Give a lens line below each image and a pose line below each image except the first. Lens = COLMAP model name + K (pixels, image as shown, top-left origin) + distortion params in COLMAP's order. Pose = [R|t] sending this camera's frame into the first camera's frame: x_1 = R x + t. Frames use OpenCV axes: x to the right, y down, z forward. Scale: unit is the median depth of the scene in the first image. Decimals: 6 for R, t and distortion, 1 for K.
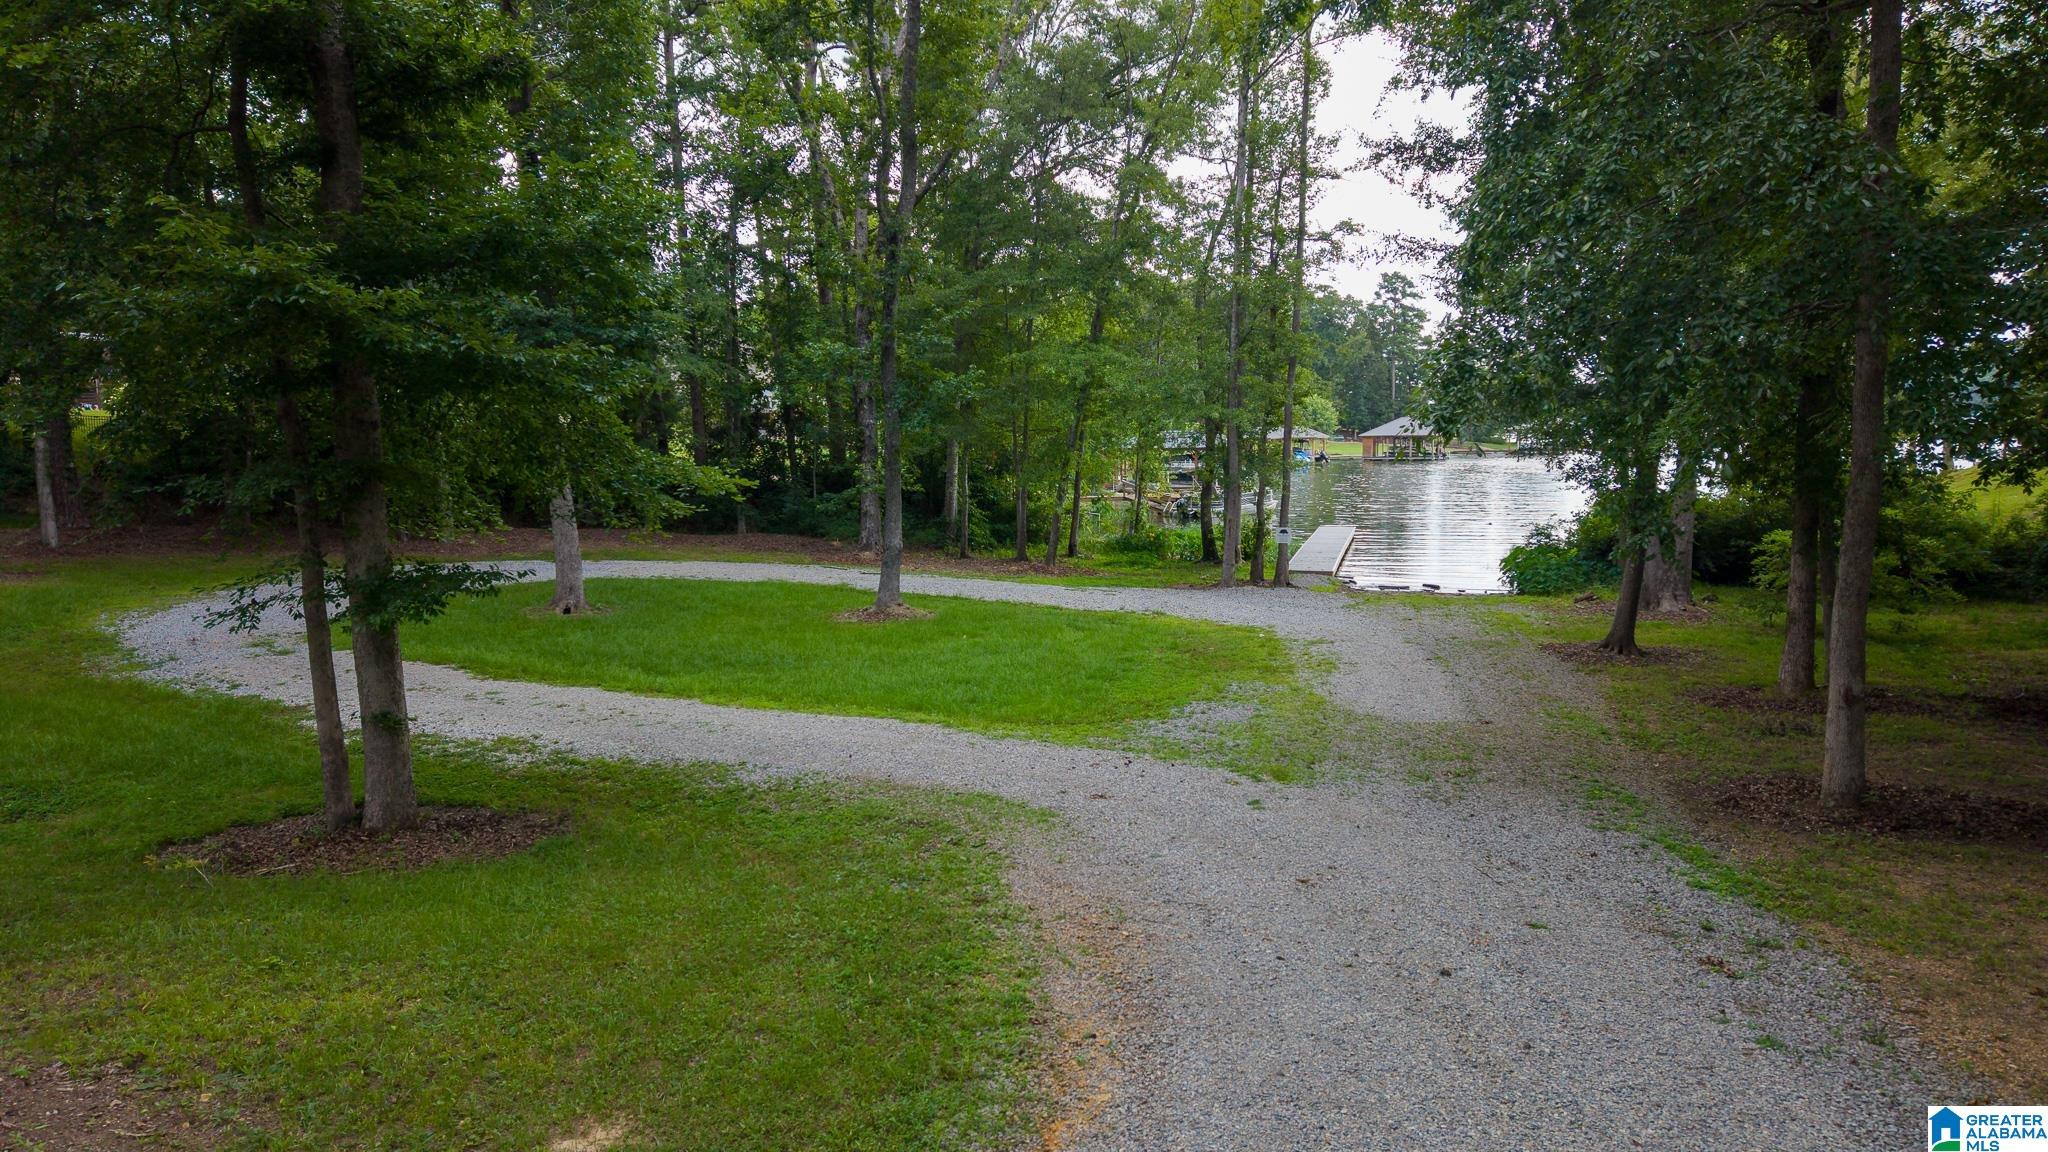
lens RADIAL K [[1462.4, 0, 1024.3], [0, 1462.4, 576.2], [0, 0, 1]] dist [-0.001554, -0.000222]
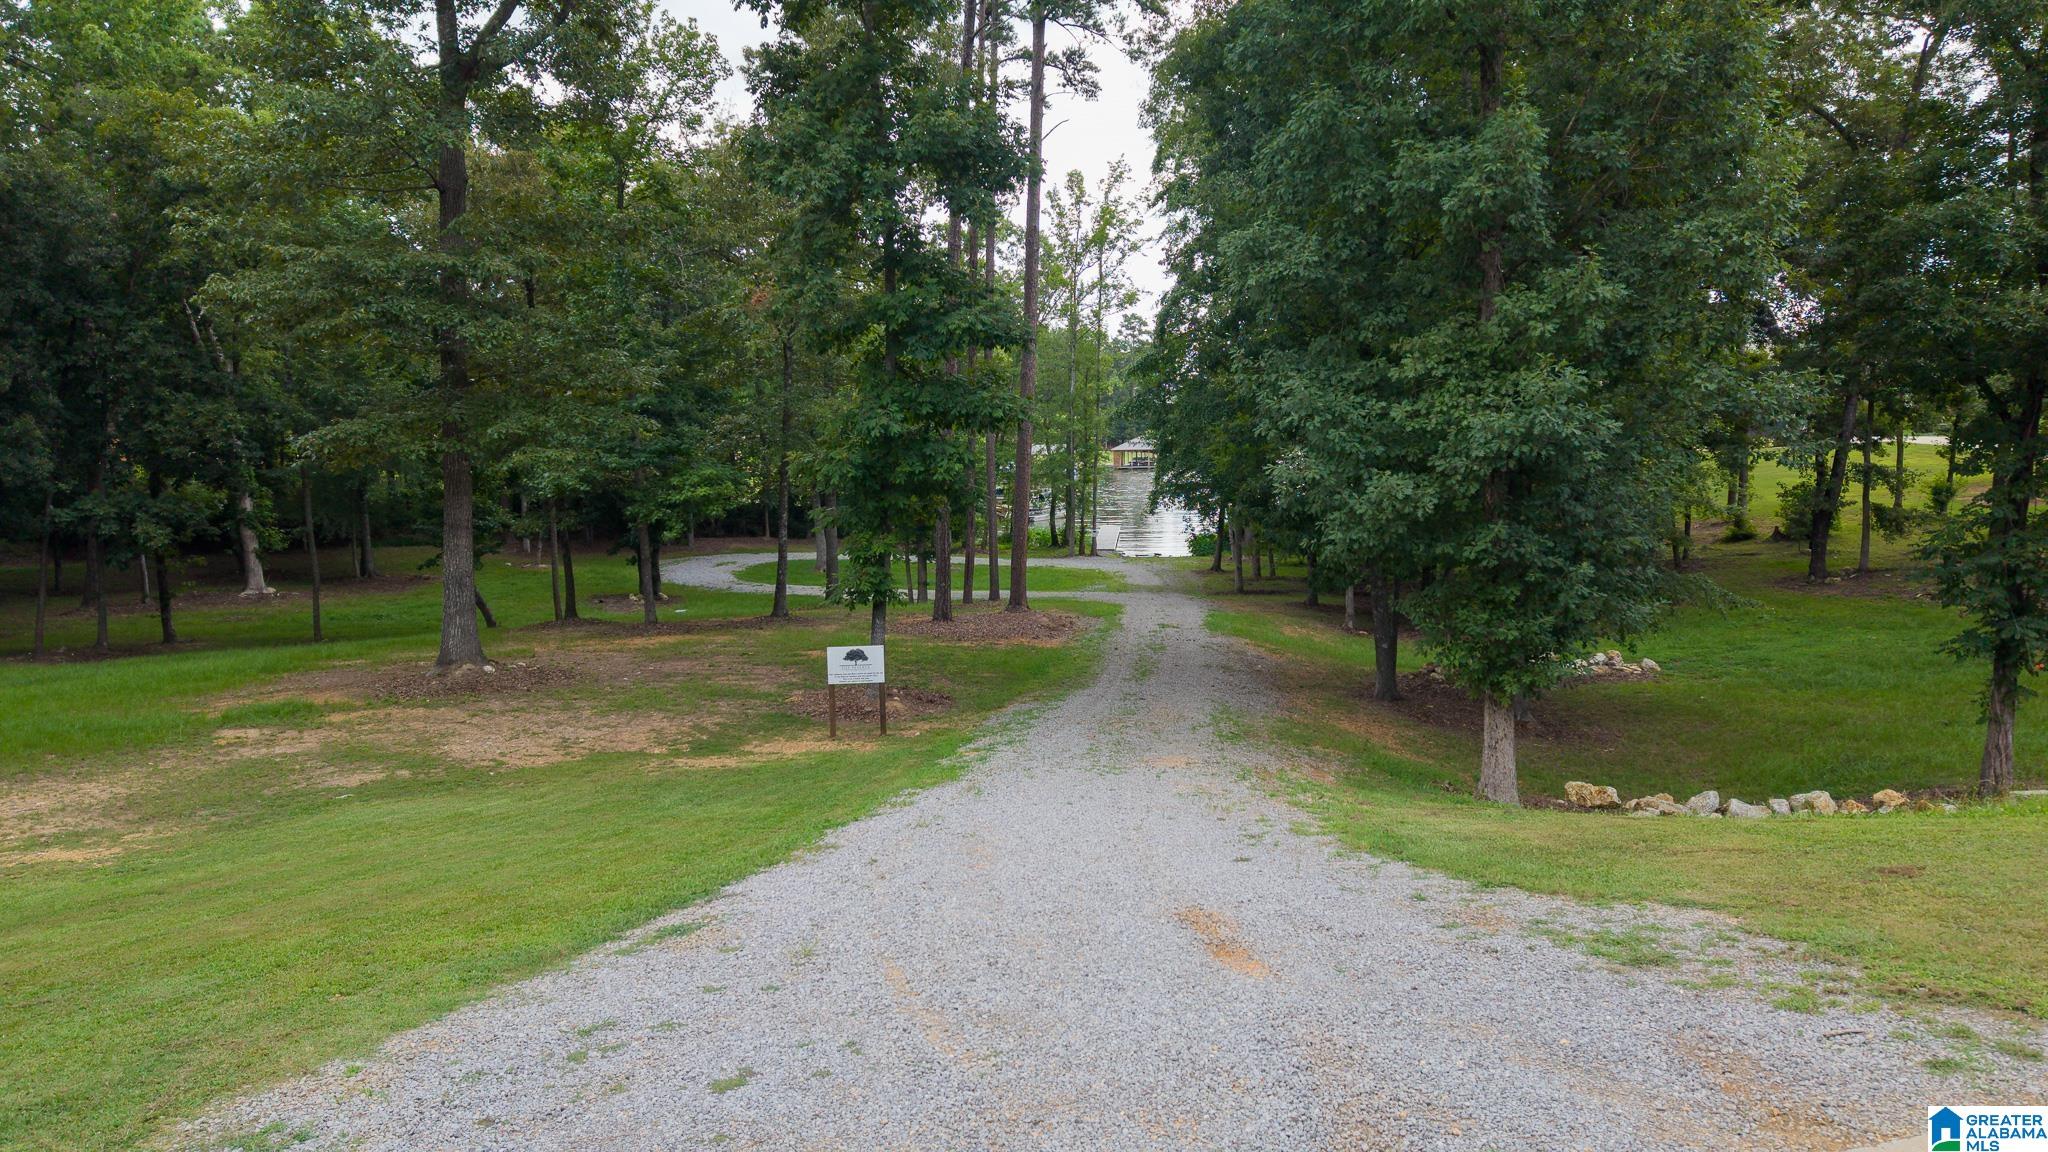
lens RADIAL K [[1462.4, 0, 1023.9], [0, 1462.4, 572.5], [0, 0, 1]] dist [-0.001554, -0.000222]
pose [[0.985089, -0.019759, 0.170908, -0.309517], [0.017077, 0.999707, 0.017150, -0.007936], [-0.171197, -0.013976, 0.985138, -1.206057]]
